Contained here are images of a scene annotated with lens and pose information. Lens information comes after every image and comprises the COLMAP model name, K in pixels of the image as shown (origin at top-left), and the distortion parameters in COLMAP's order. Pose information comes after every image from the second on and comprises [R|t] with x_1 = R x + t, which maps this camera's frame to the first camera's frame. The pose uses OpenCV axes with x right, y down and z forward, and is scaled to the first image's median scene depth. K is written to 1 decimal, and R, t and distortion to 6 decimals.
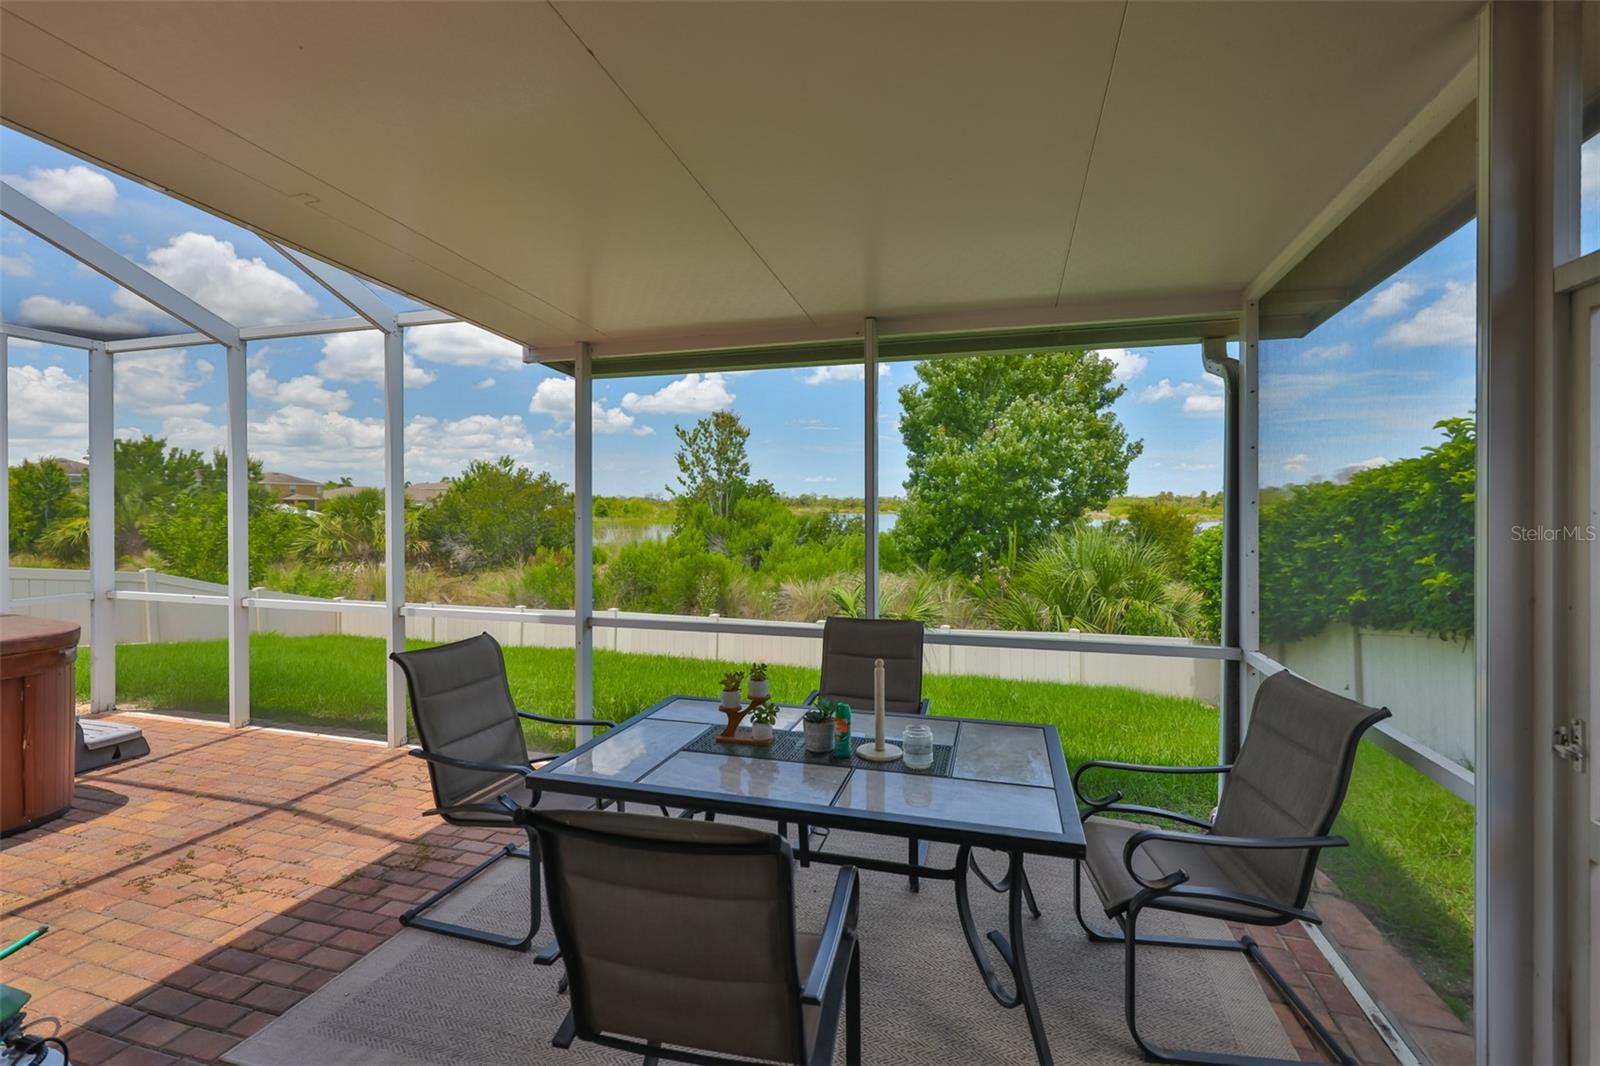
lens RADIAL K [[686.2, 0, 790.0], [0, 686.2, 531.4], [0, 0, 1]] dist [0.000323, -0.000129]
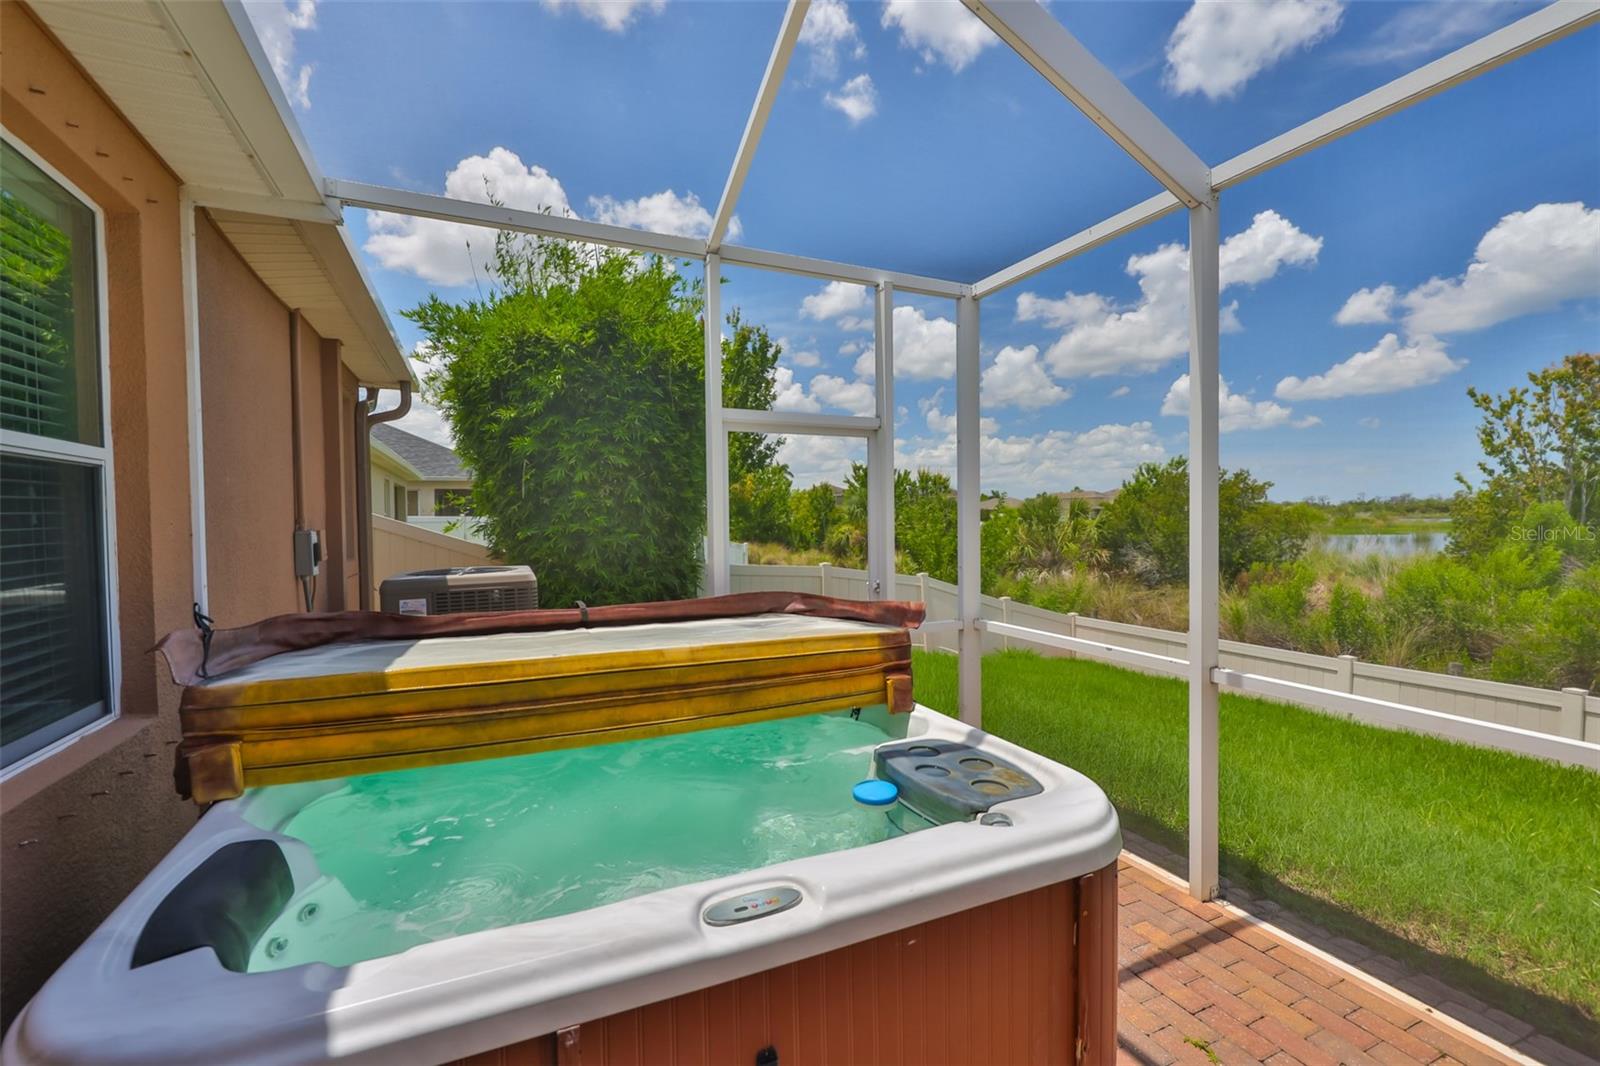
lens RADIAL K [[686.2, 0, 790.0], [0, 686.2, 531.4], [0, 0, 1]] dist [0.000323, -0.000129]
pose [[0.646822, 0.008716, -0.762591, -0.087051], [-0.016887, 0.999853, -0.002896, -0.000916], [0.762454, 0.014751, 0.646874, 0.058467]]
